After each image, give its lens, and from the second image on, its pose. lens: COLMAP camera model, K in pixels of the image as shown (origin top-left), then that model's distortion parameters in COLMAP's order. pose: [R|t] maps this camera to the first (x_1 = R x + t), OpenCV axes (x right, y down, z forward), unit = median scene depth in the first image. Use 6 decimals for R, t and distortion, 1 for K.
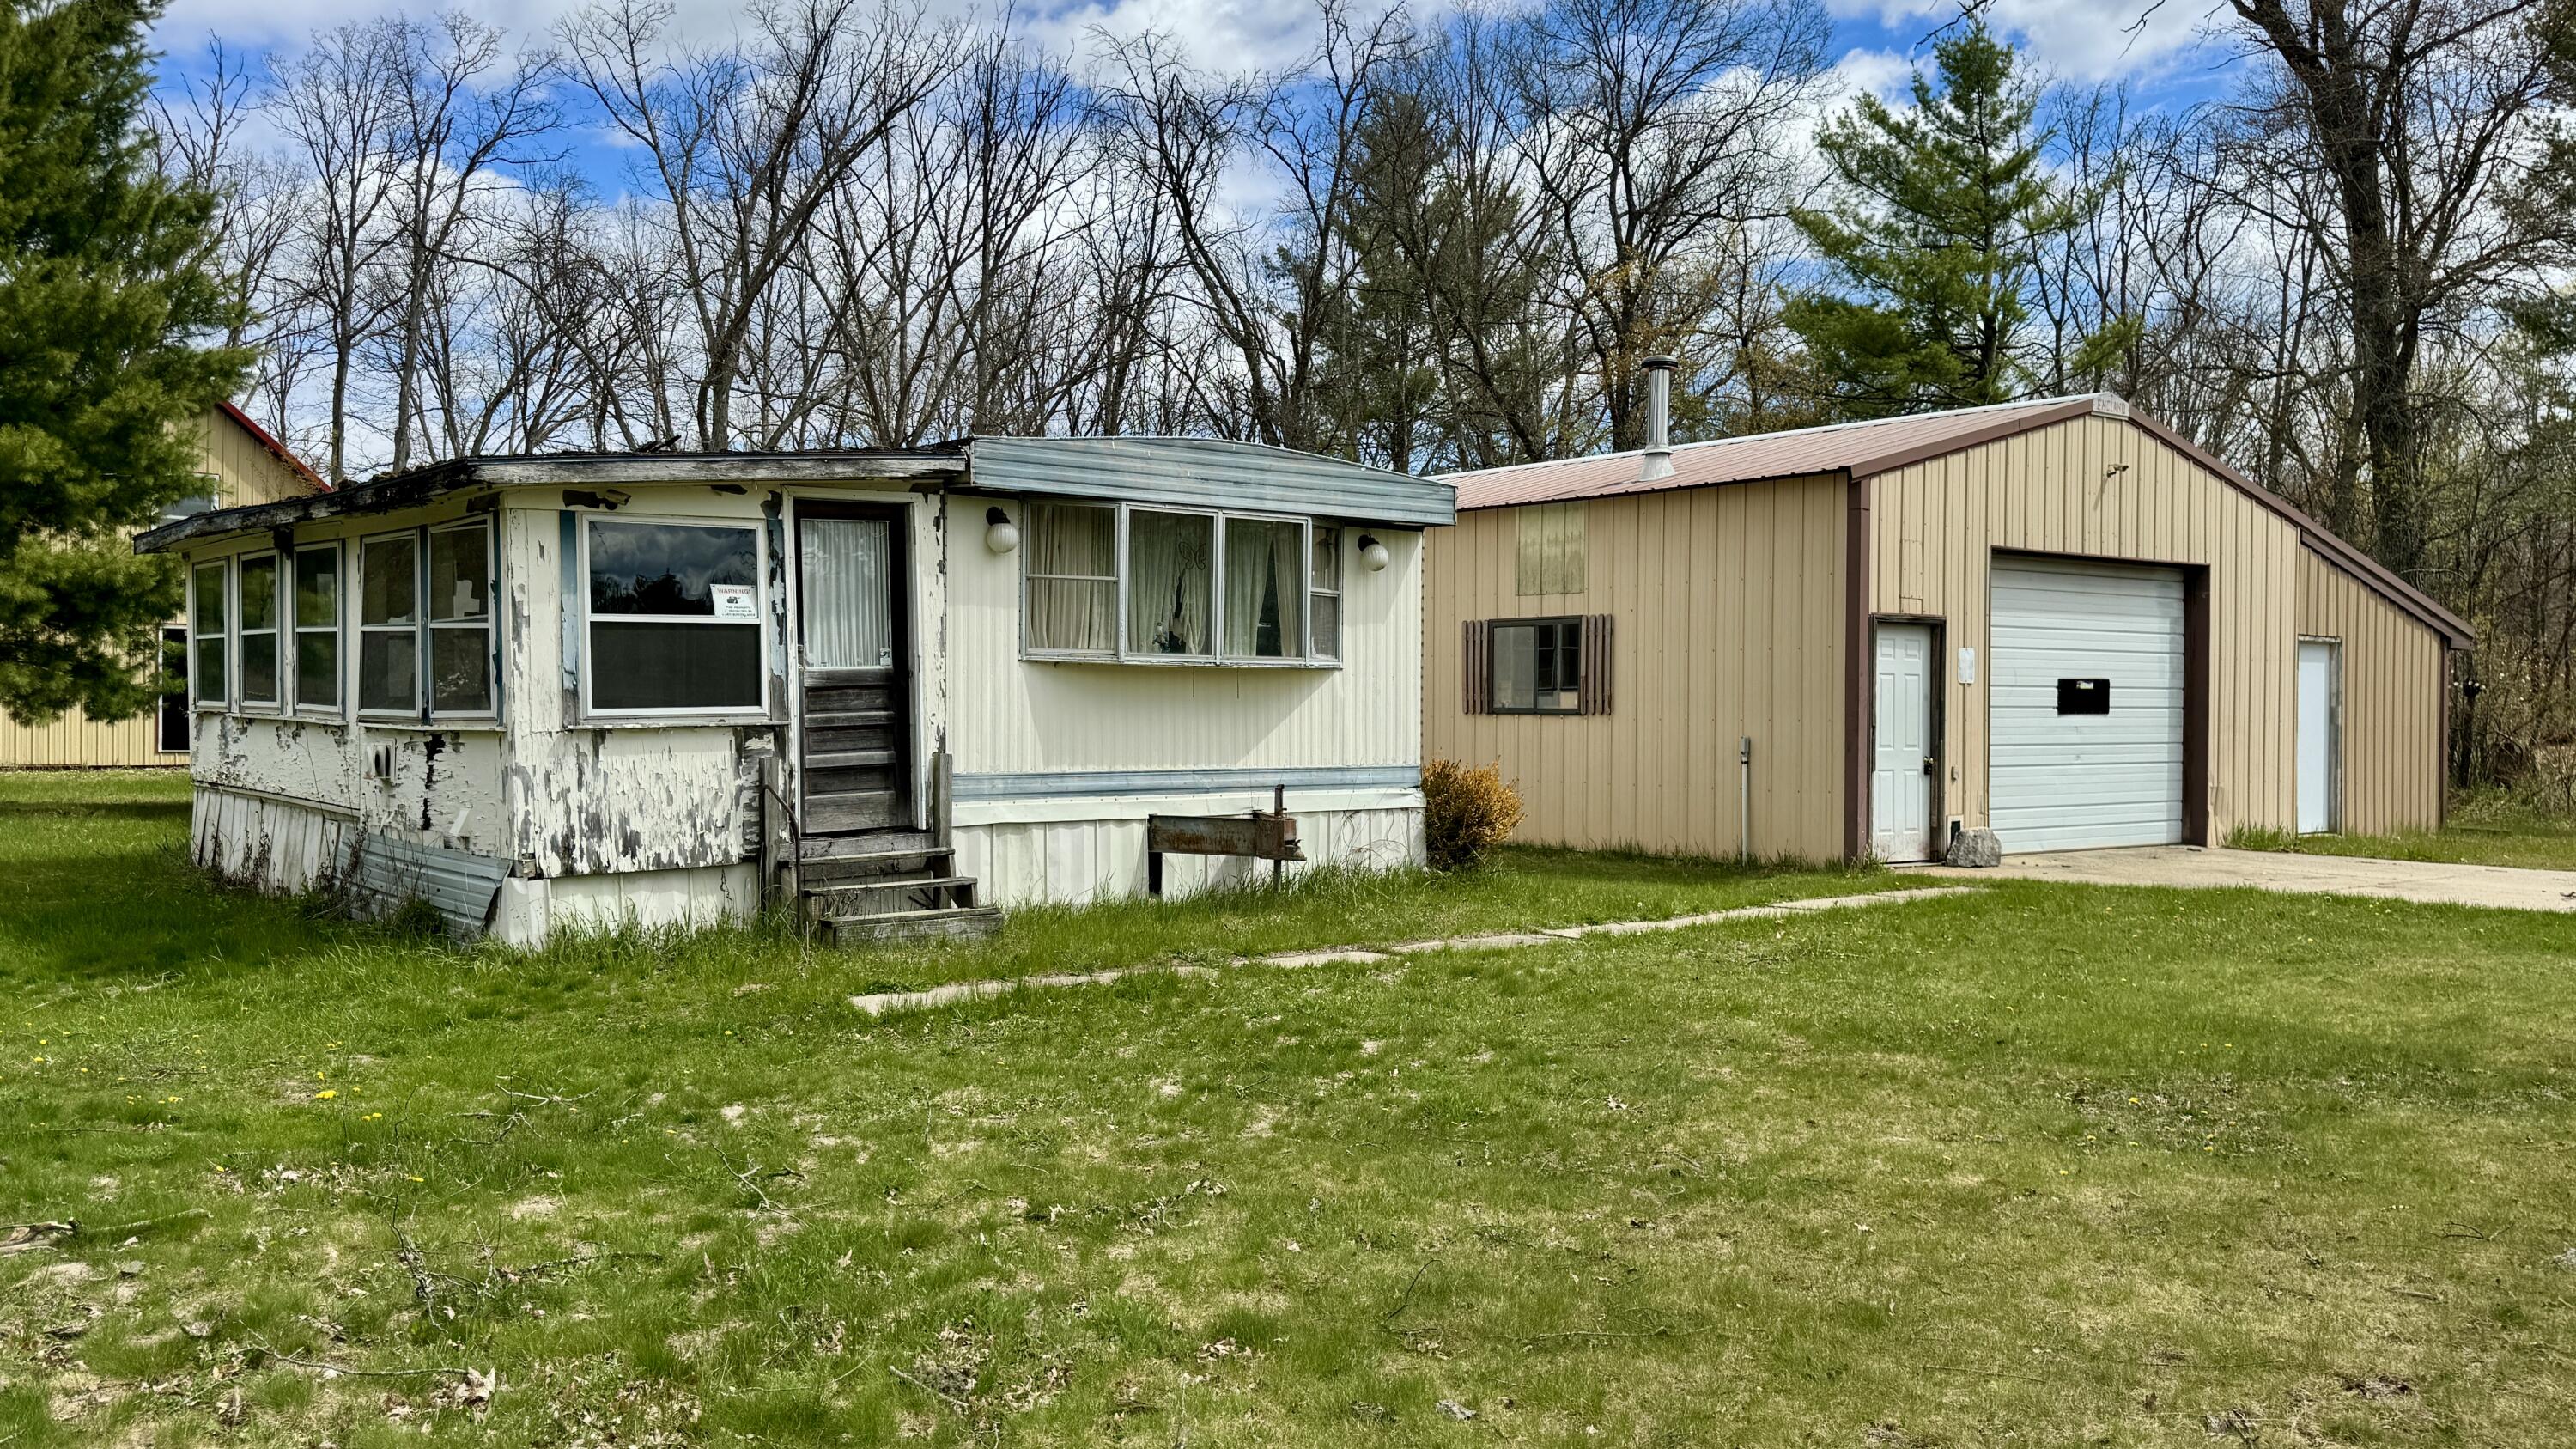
lens RADIAL K [[2067.8, 0, 1288.8], [0, 2067.8, 722.0], [0, 0, 1]] dist [0.066411, -0.010291]
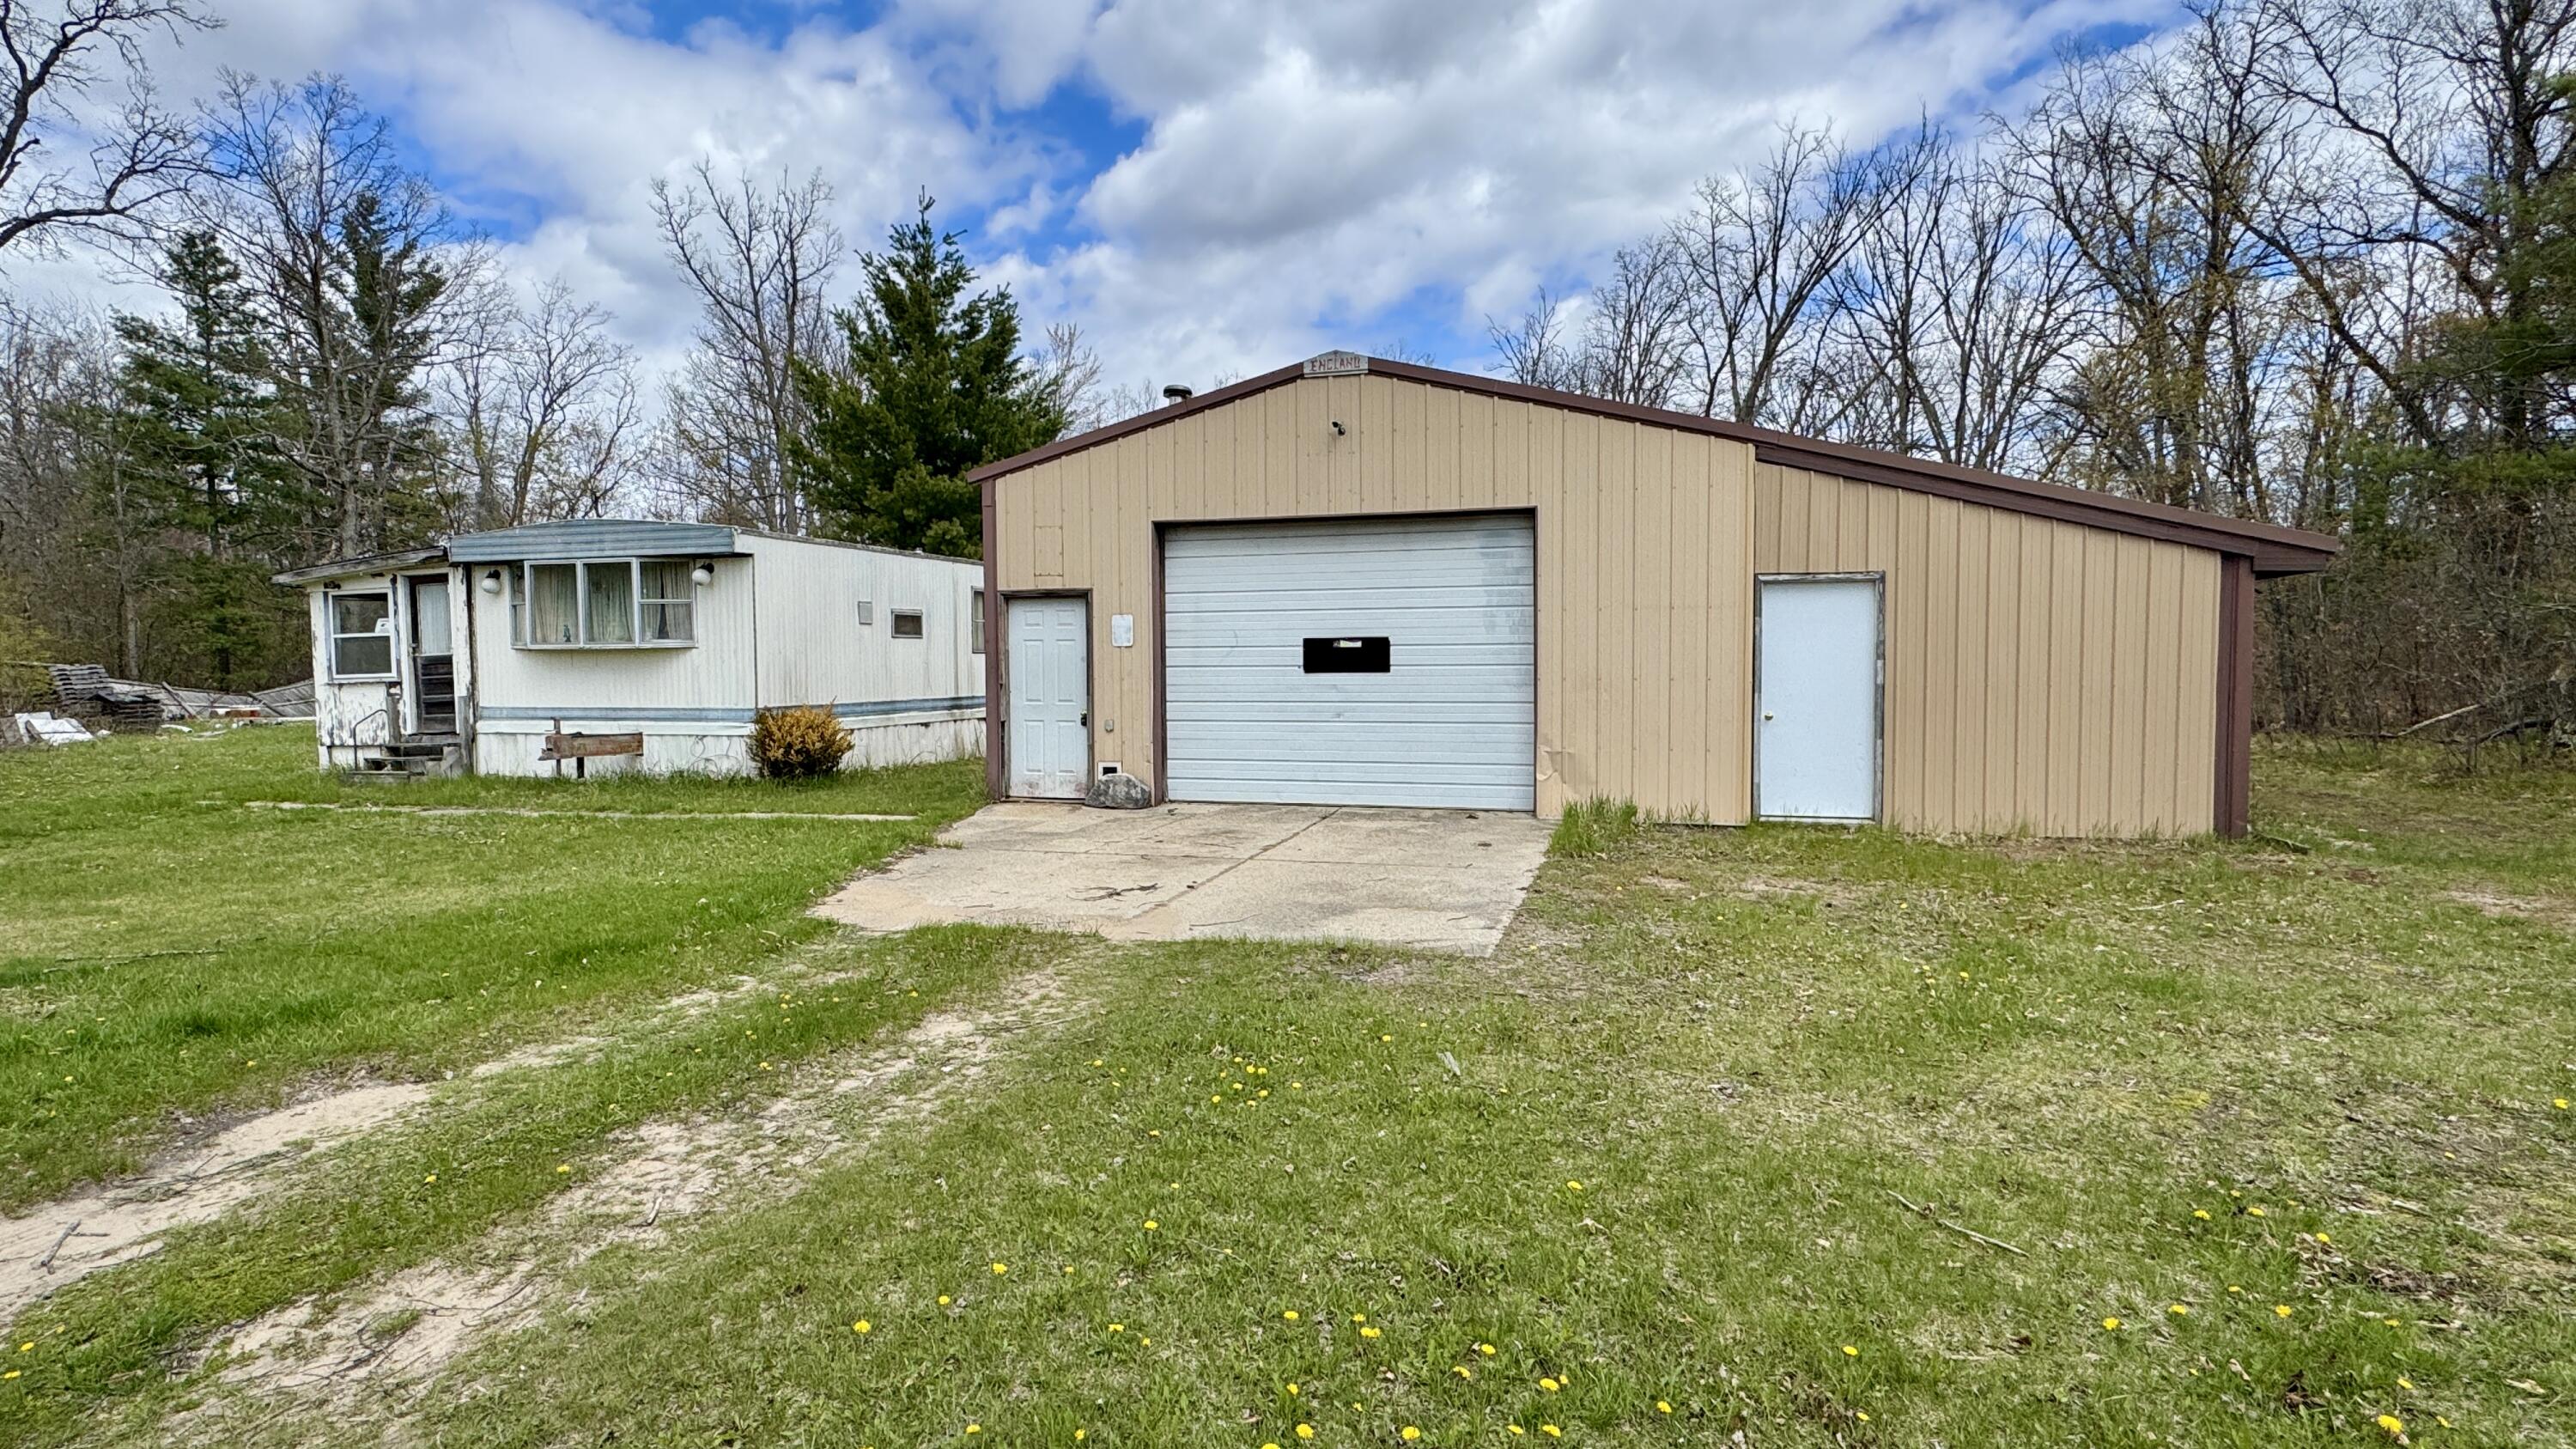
lens RADIAL K [[1312.6, 0, 1293.7], [0, 1312.6, 735.3], [0, 0, 1]] dist [0.003683, 0.001559]
pose [[0.573067, 0.028364, -0.819017, 1.230855], [-0.003433, 0.999475, 0.032211, 0.008764], [0.819501, -0.015647, 0.572864, 0.851994]]
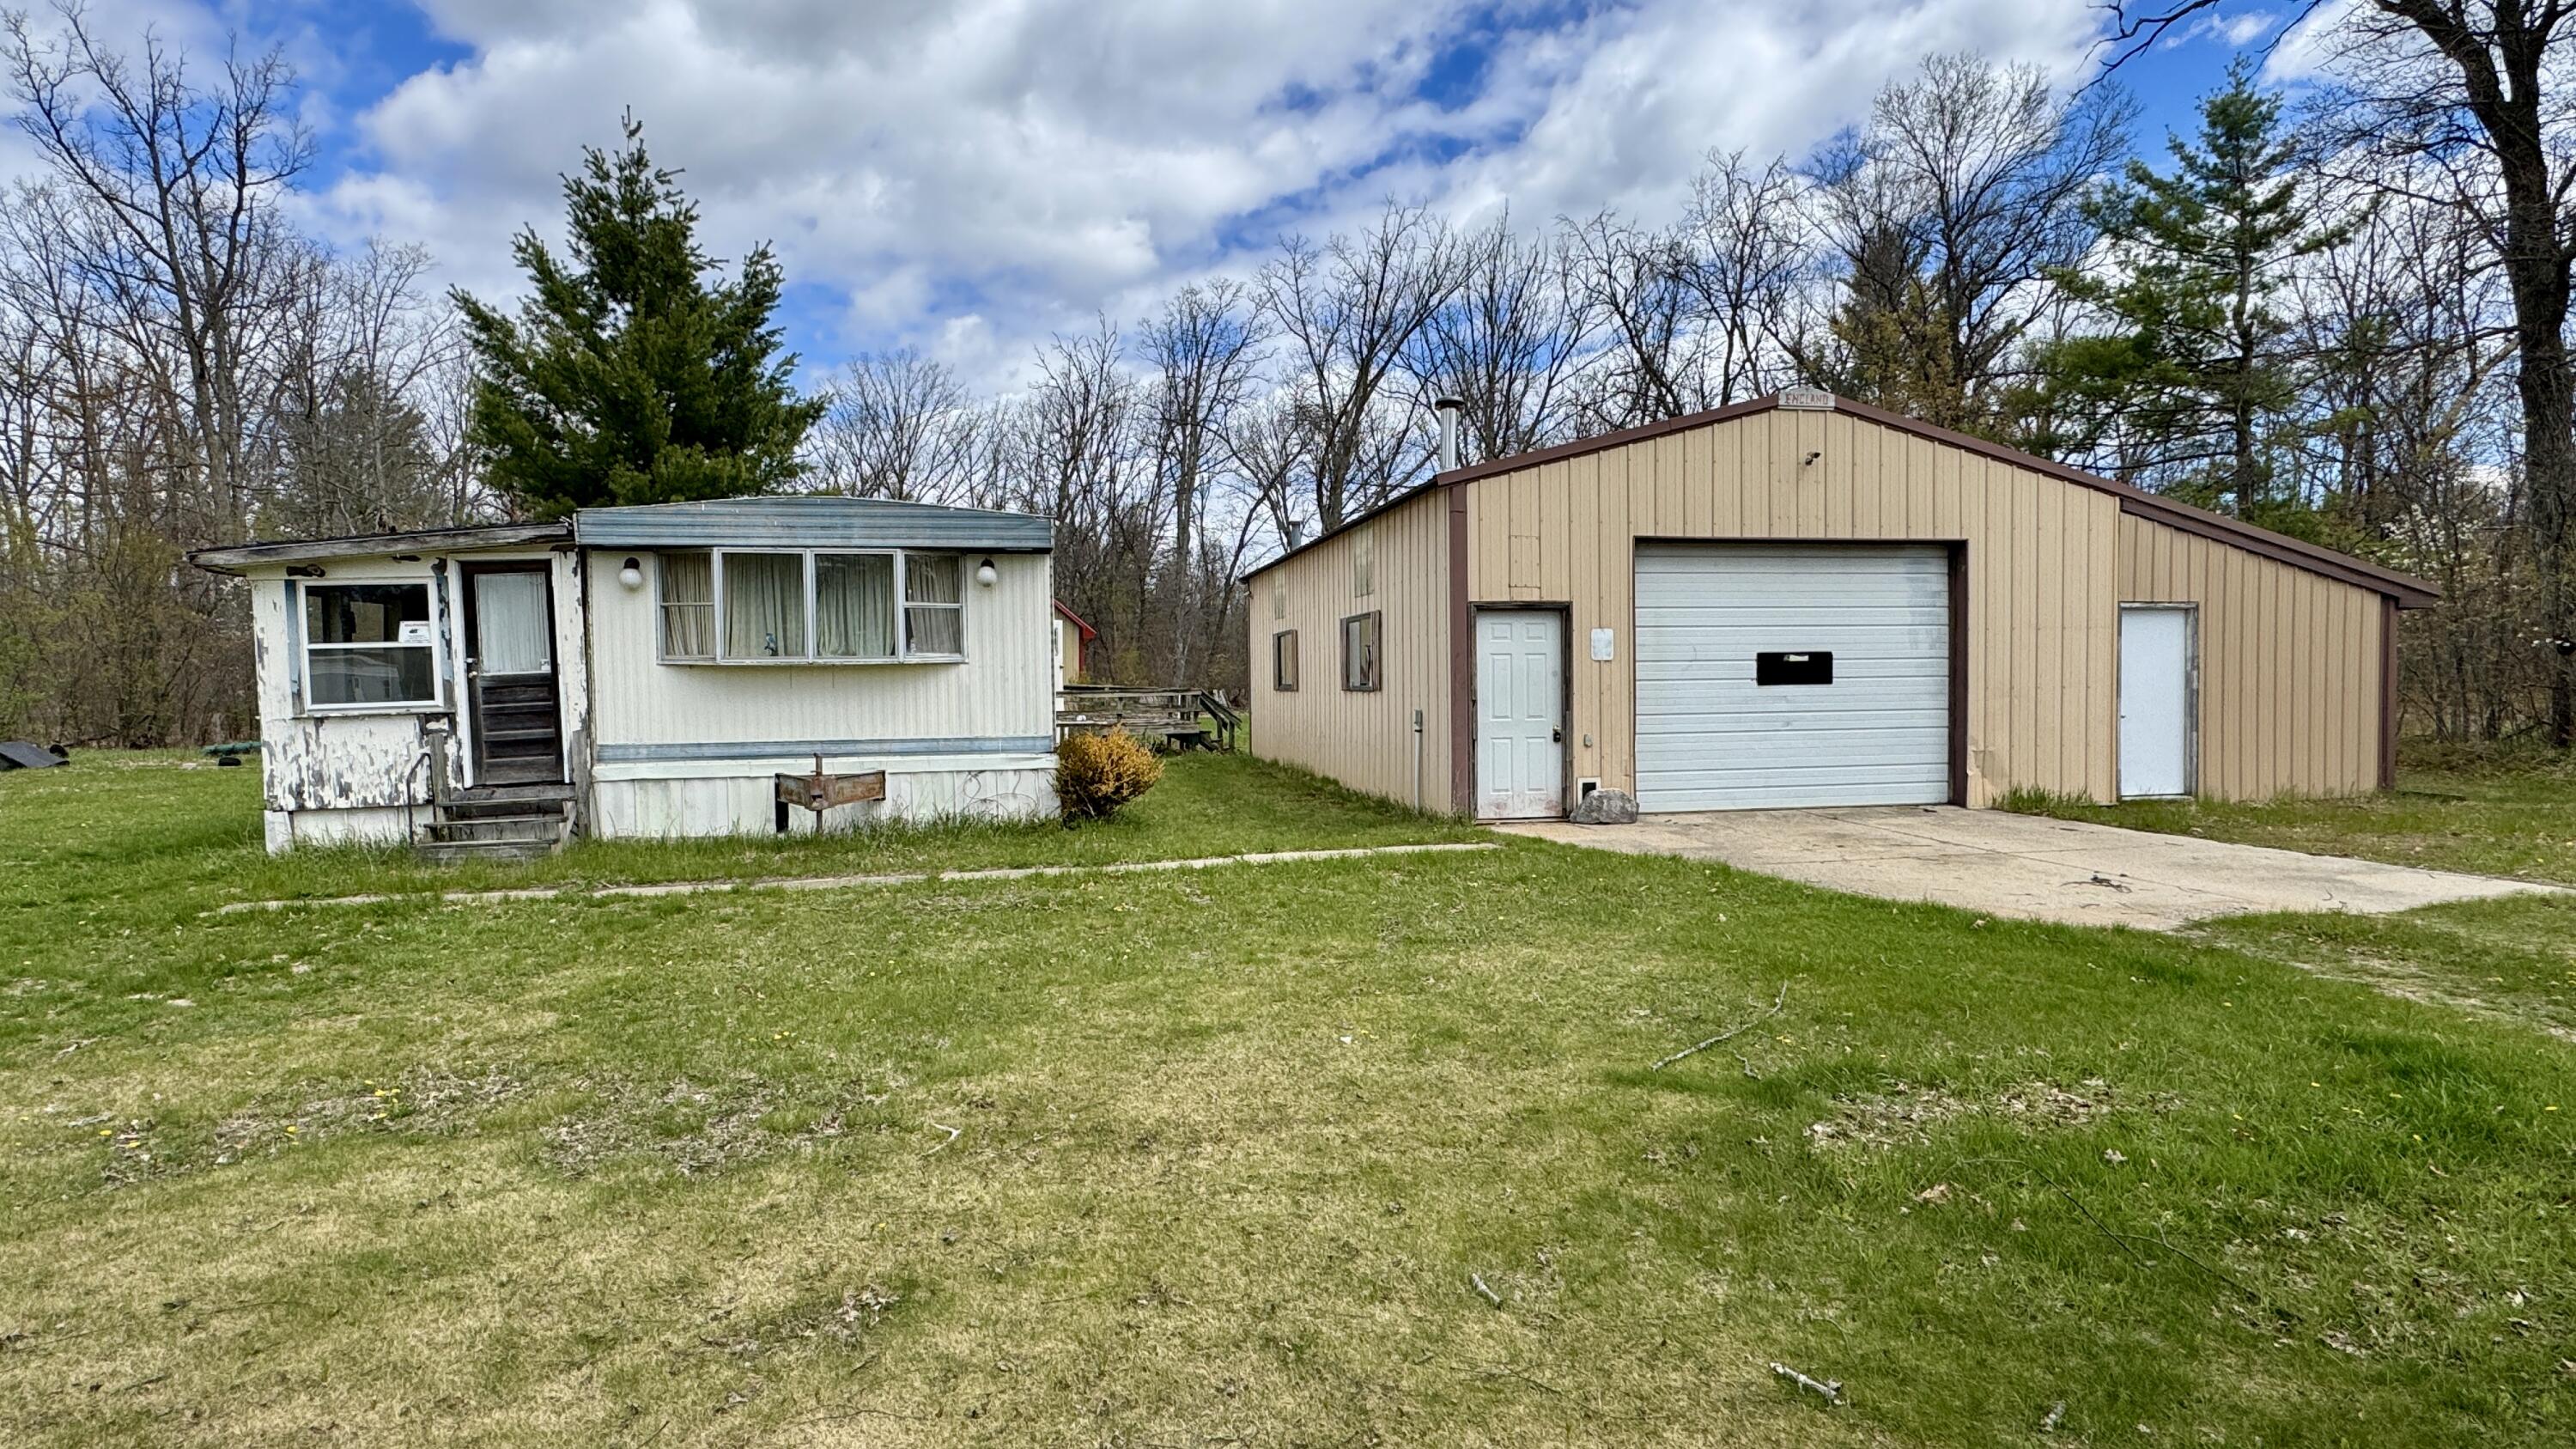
lens RADIAL K [[1312.6, 0, 1292.0], [0, 1312.6, 733.1], [0, 0, 1]] dist [0.003683, 0.001559]
pose [[0.889372, -0.003818, -0.457169, 0.638474], [0.014803, 0.999681, 0.020449, 0.005053], [0.456945, -0.024954, 0.889145, 0.375637]]
